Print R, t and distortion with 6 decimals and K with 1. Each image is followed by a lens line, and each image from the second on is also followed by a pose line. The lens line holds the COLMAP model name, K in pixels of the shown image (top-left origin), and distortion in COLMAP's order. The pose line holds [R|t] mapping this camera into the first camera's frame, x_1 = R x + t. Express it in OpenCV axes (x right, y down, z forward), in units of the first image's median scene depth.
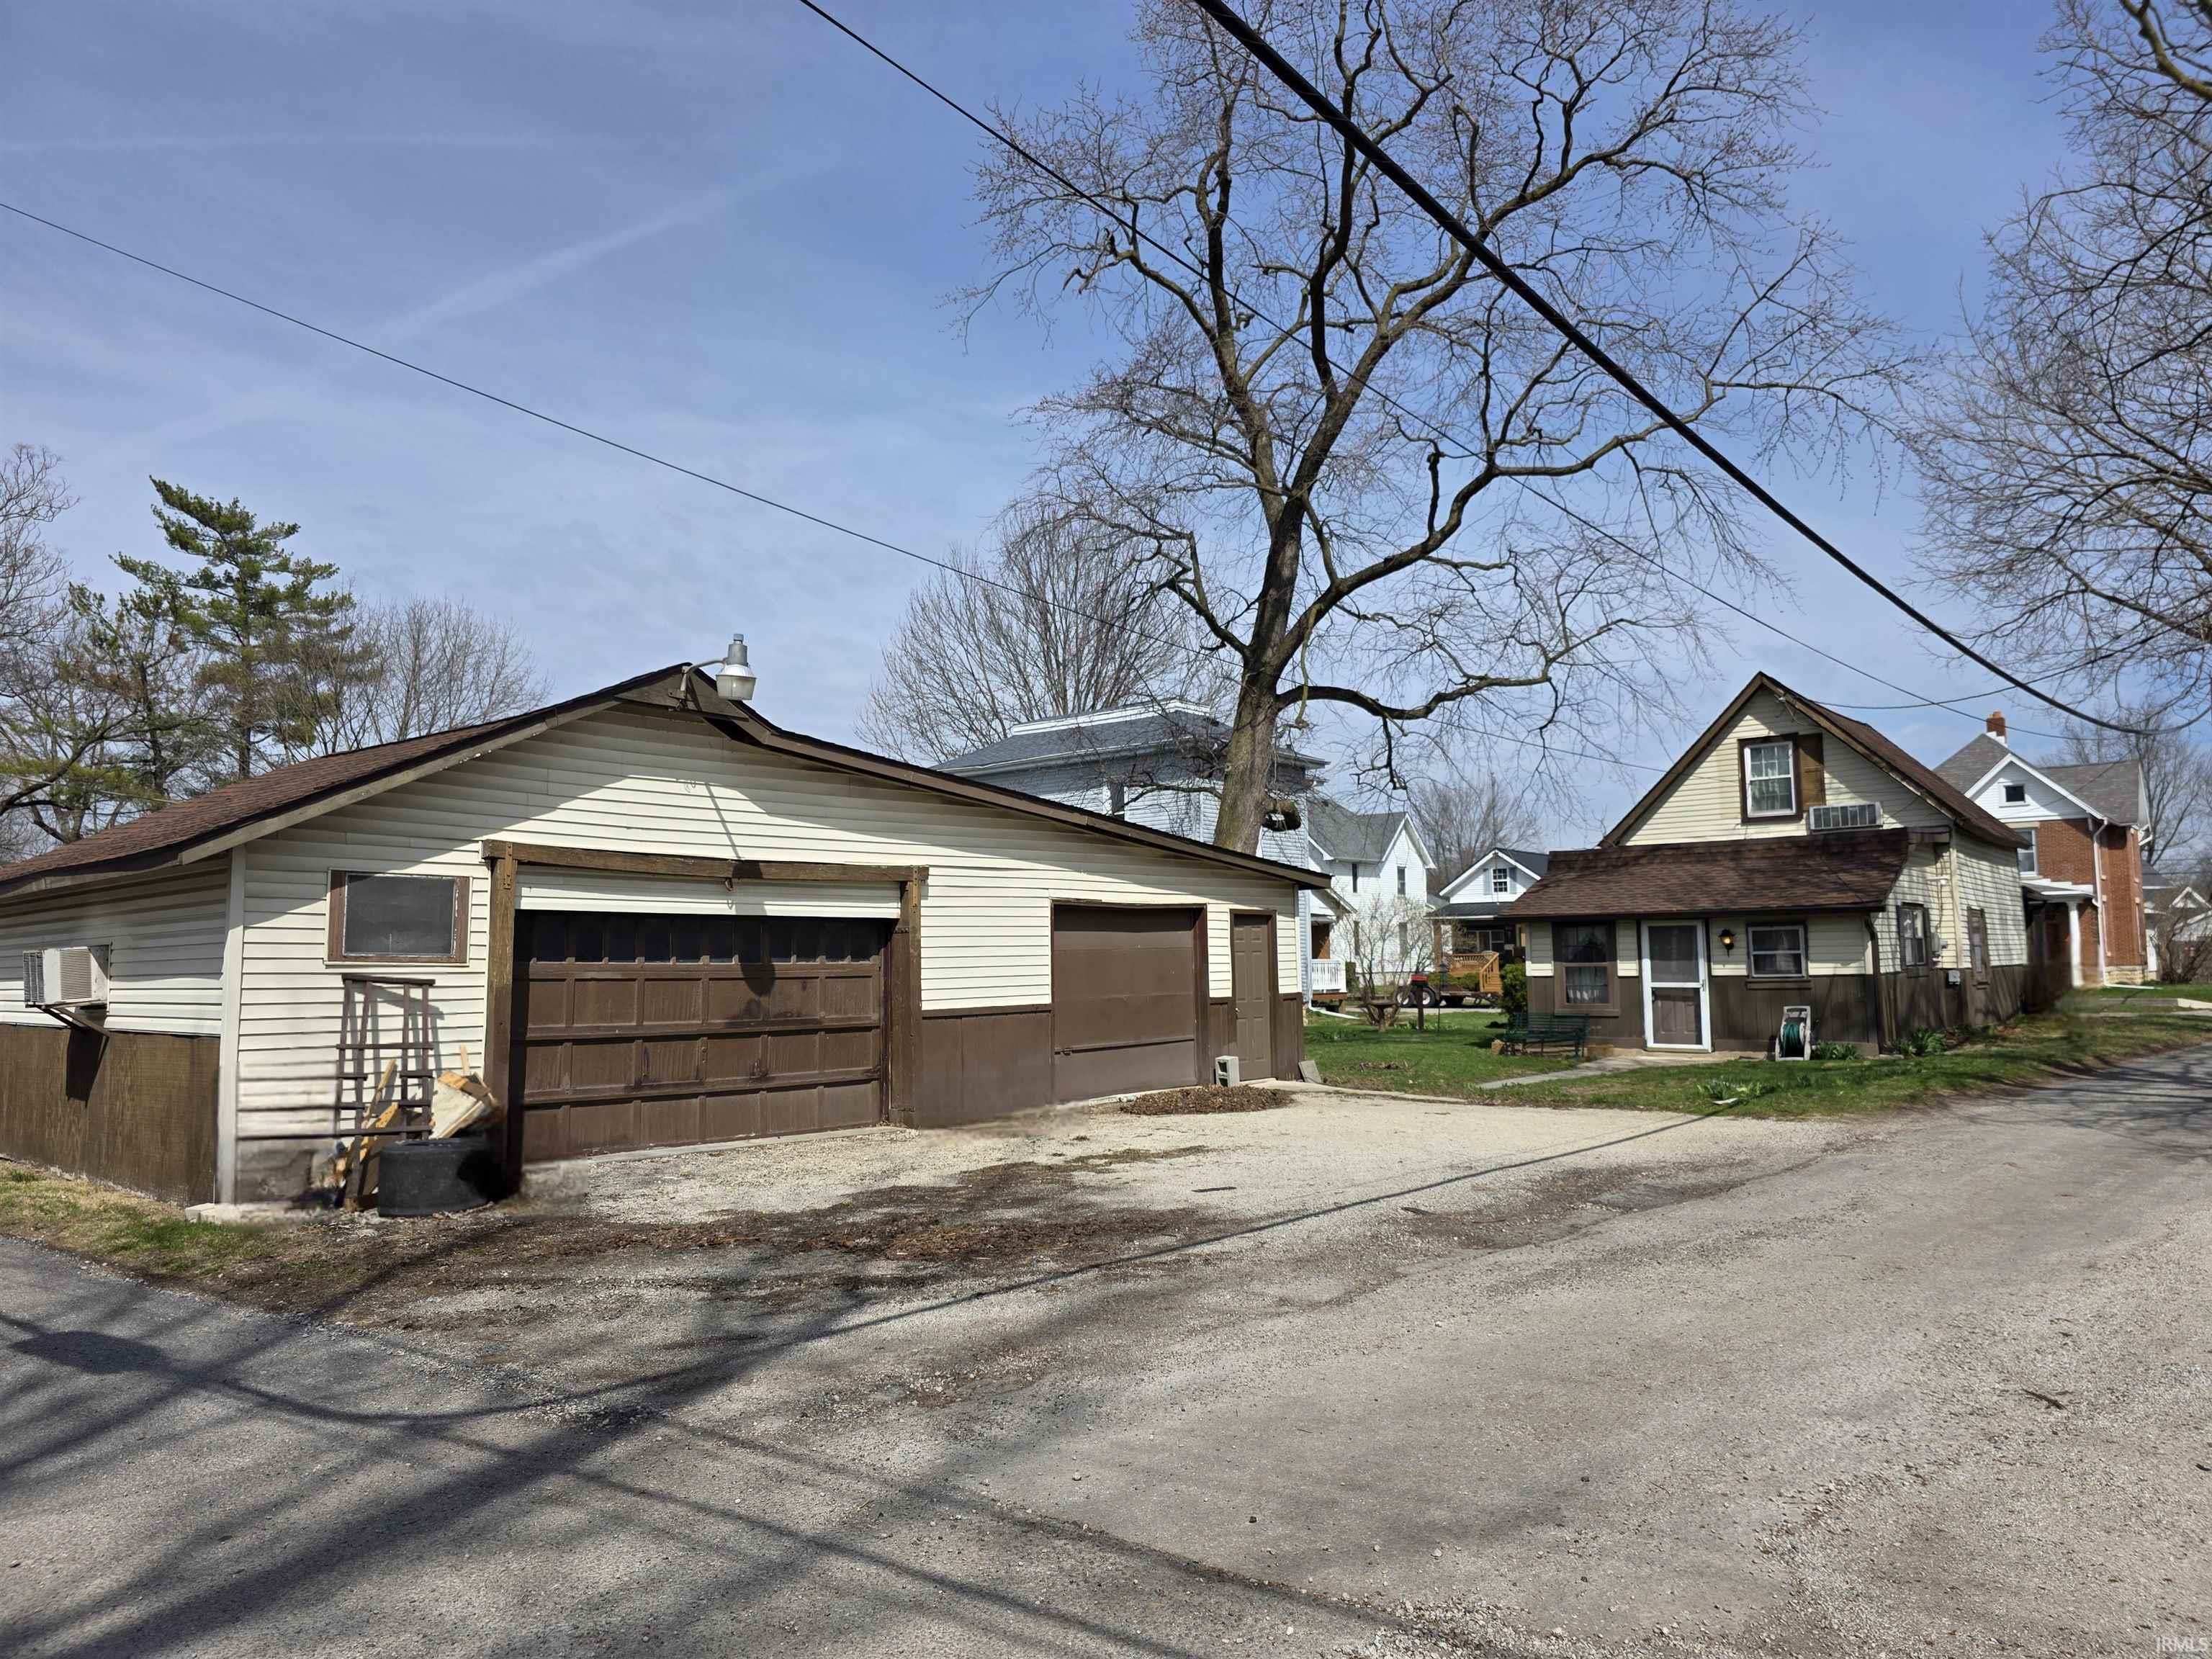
lens RADIAL K [[1489.1, 0, 1108.6], [0, 1489.1, 833.7], [0, 0, 1]] dist [0.060677, -0.052812]
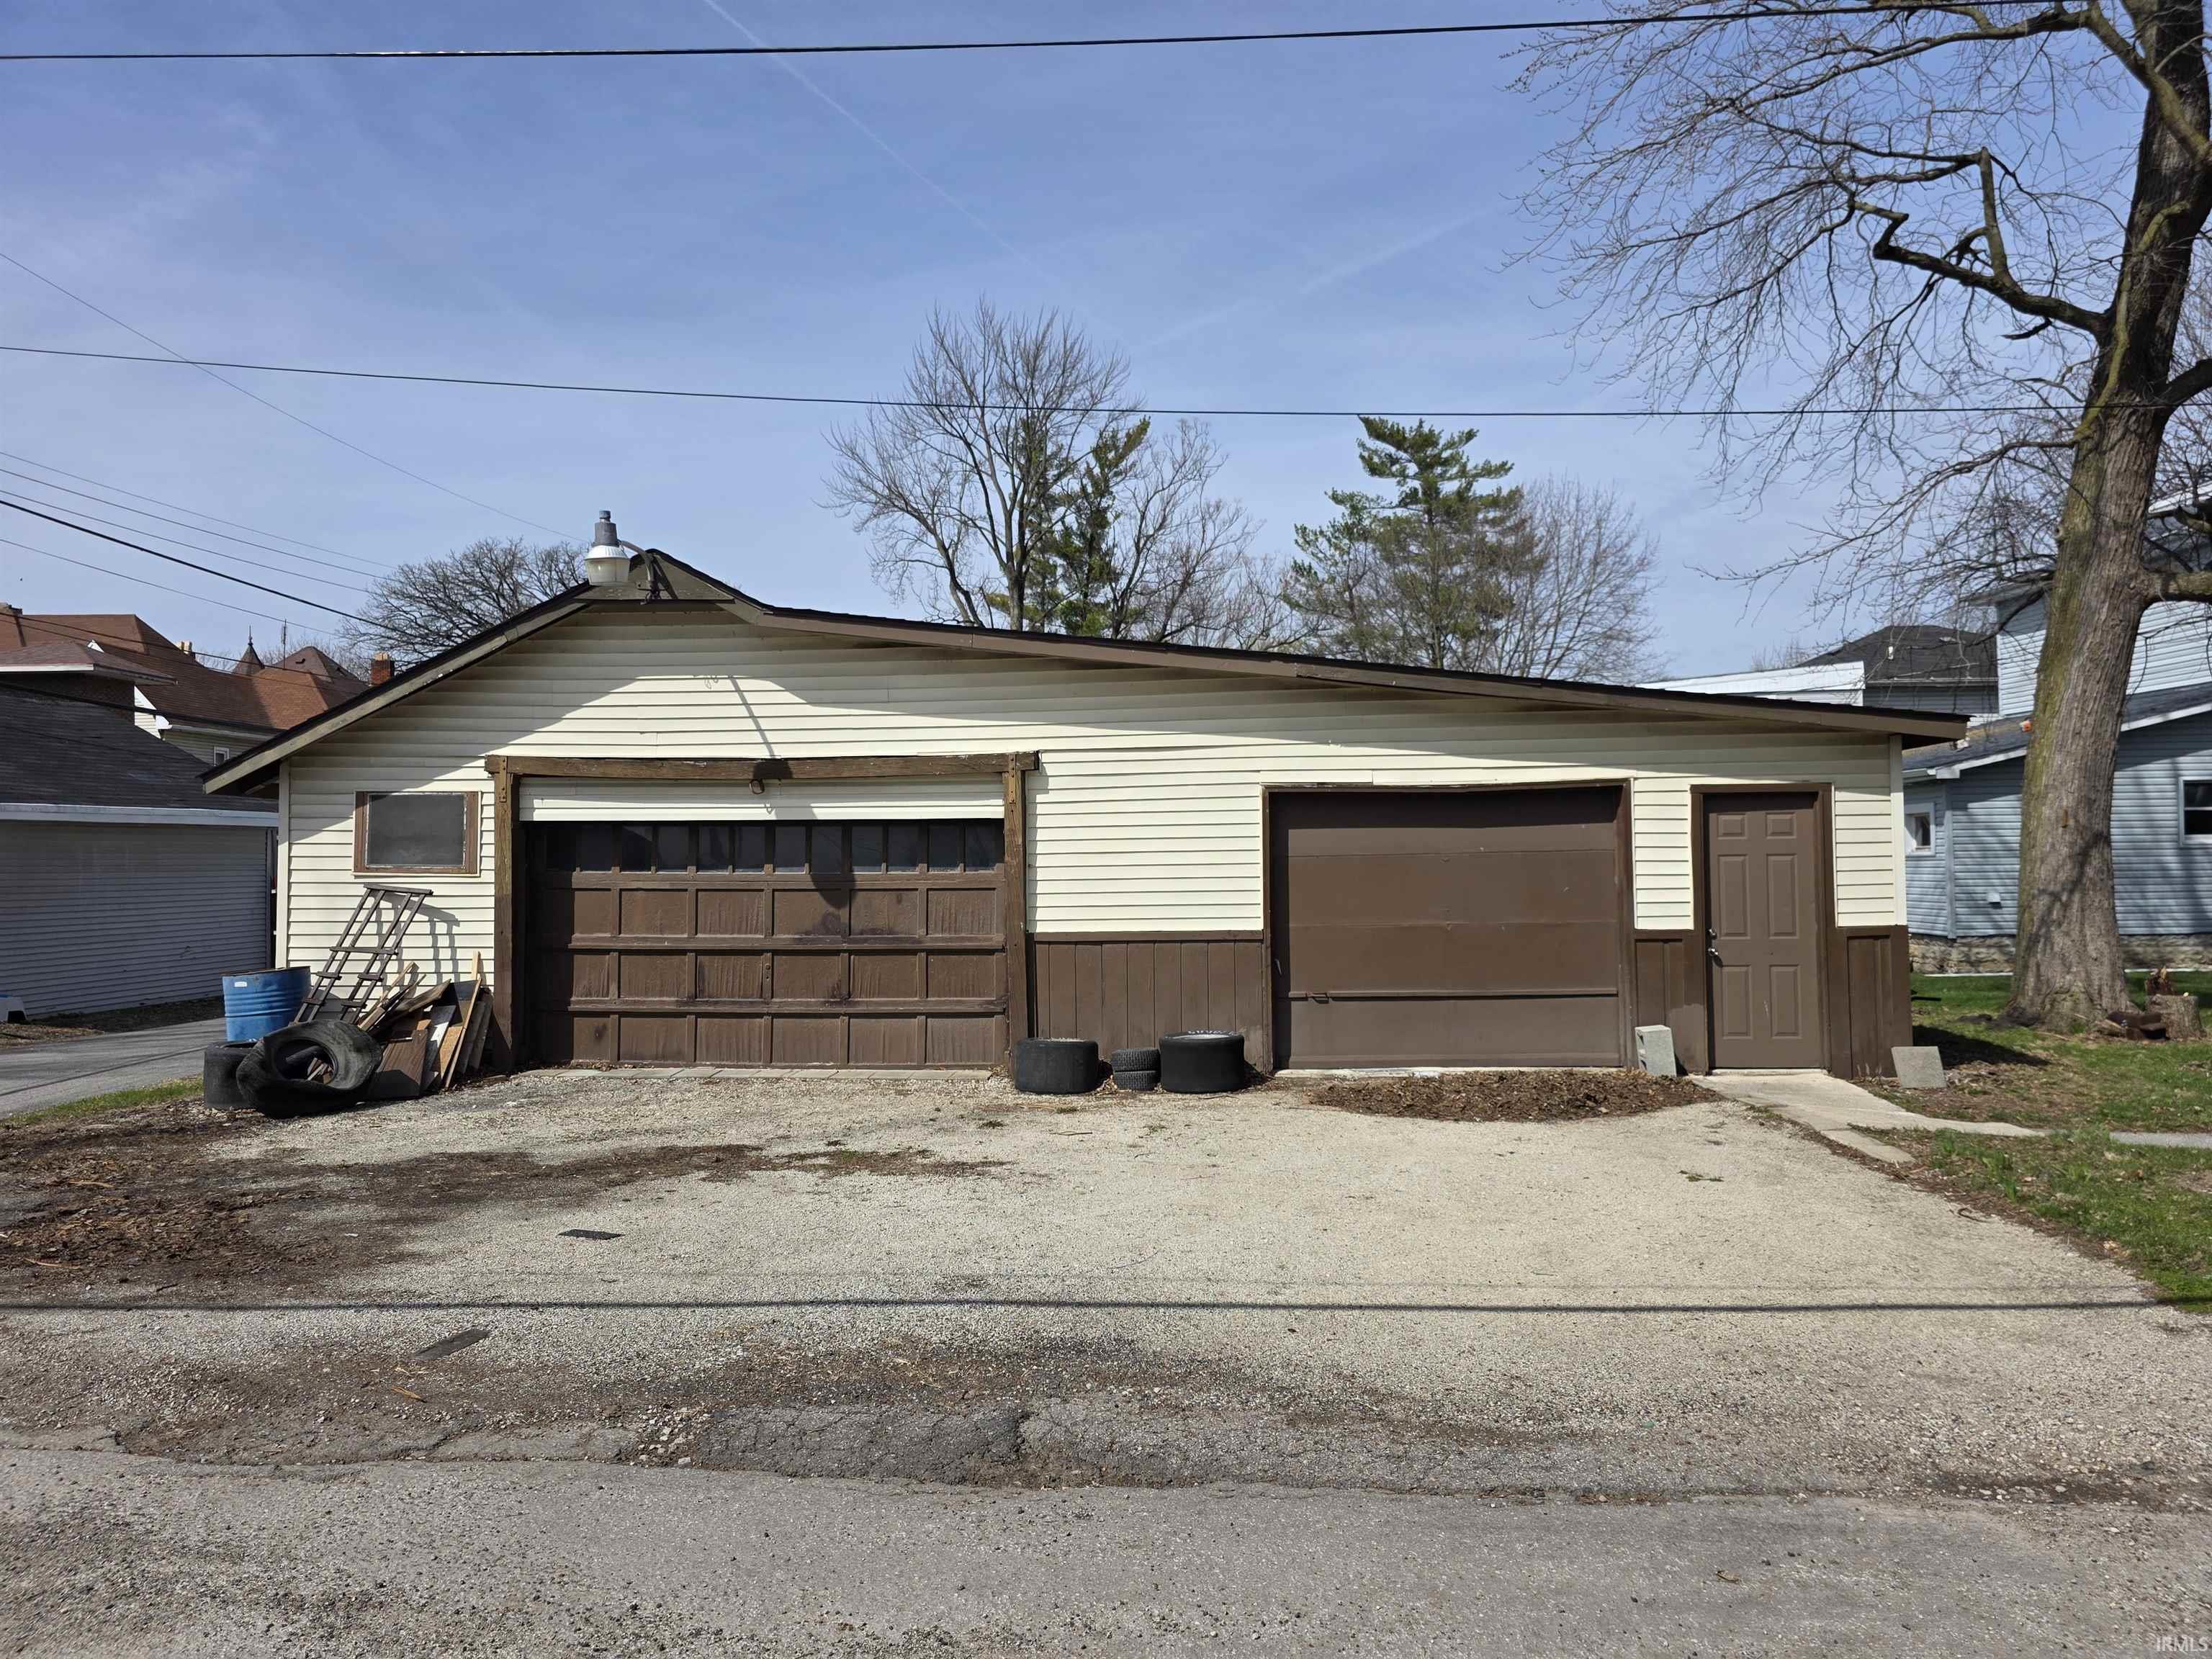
lens RADIAL K [[1483.7, 0, 1105.3], [0, 1483.7, 810.7], [0, 0, 1]] dist [0.044797, -0.003107]
pose [[0.621581, -0.015557, -0.783195, 0.544831], [0.069972, 0.996909, 0.035731, 0.029091], [0.780218, -0.077012, 0.620748, 0.570755]]
